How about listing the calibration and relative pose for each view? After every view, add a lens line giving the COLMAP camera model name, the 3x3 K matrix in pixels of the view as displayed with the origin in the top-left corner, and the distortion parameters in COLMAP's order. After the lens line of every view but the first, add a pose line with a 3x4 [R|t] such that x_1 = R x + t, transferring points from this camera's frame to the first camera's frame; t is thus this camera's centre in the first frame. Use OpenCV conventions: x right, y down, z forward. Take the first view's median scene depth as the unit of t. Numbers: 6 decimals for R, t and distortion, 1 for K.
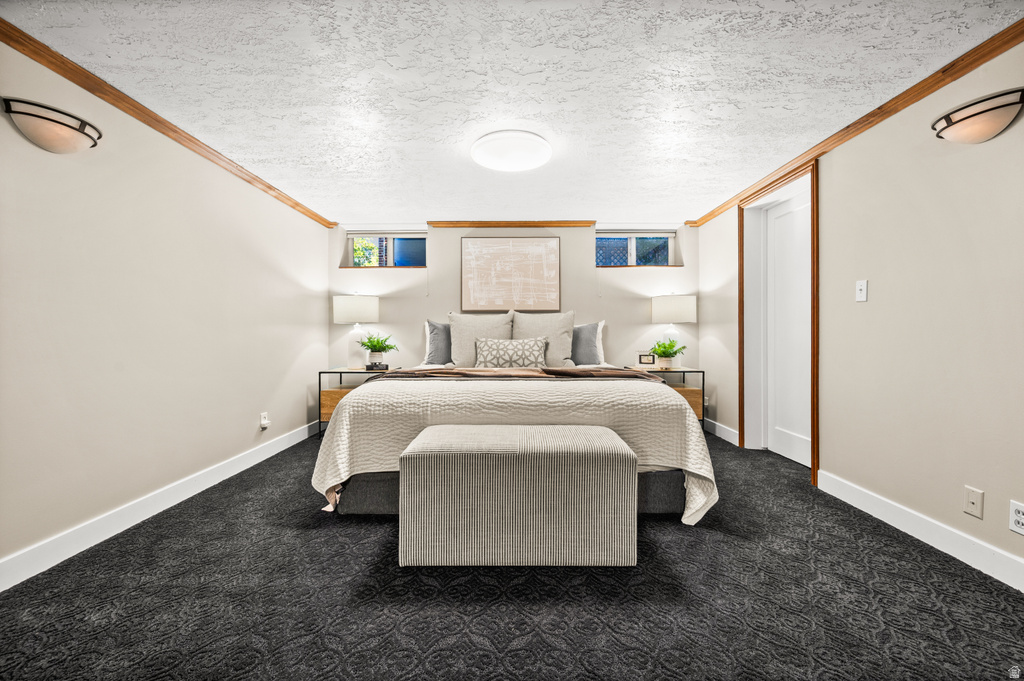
lens RADIAL K [[411.7, 0, 515.9], [0, 411.7, 331.6], [0, 0, 1]] dist [-0.000517, -0.000818]
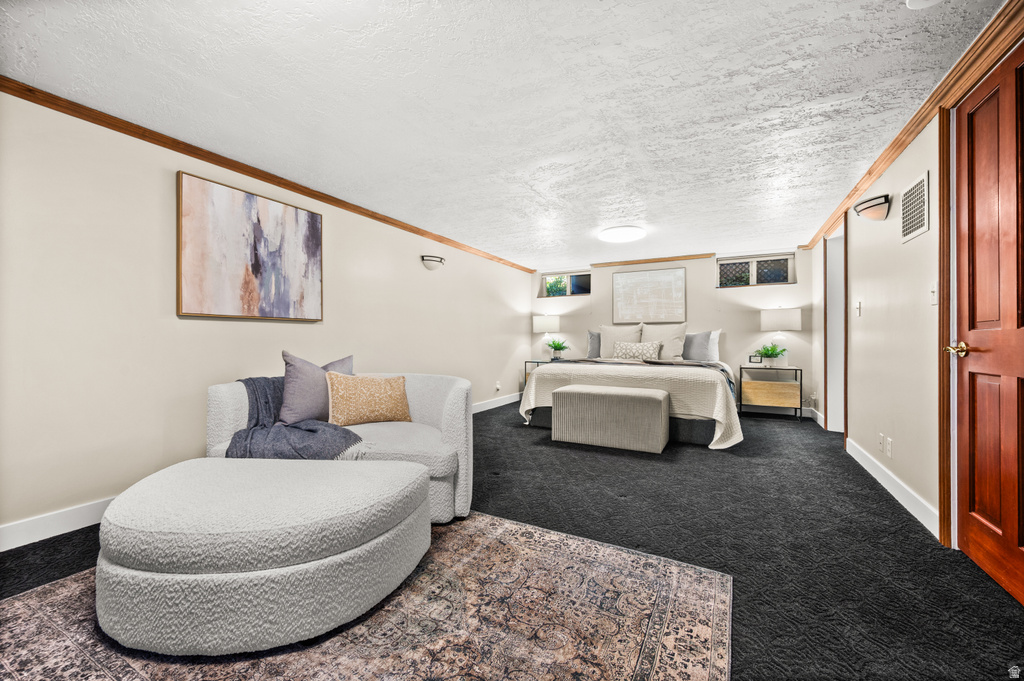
lens RADIAL K [[411.7, 0, 520.2], [0, 411.7, 341.2], [0, 0, 1]] dist [-0.000517, -0.000818]
pose [[0.888095, 0.003761, -0.459645, 0.270194], [-0.000103, 0.999968, 0.007982, 0.001338], [0.459660, -0.007042, 0.888067, -0.492006]]
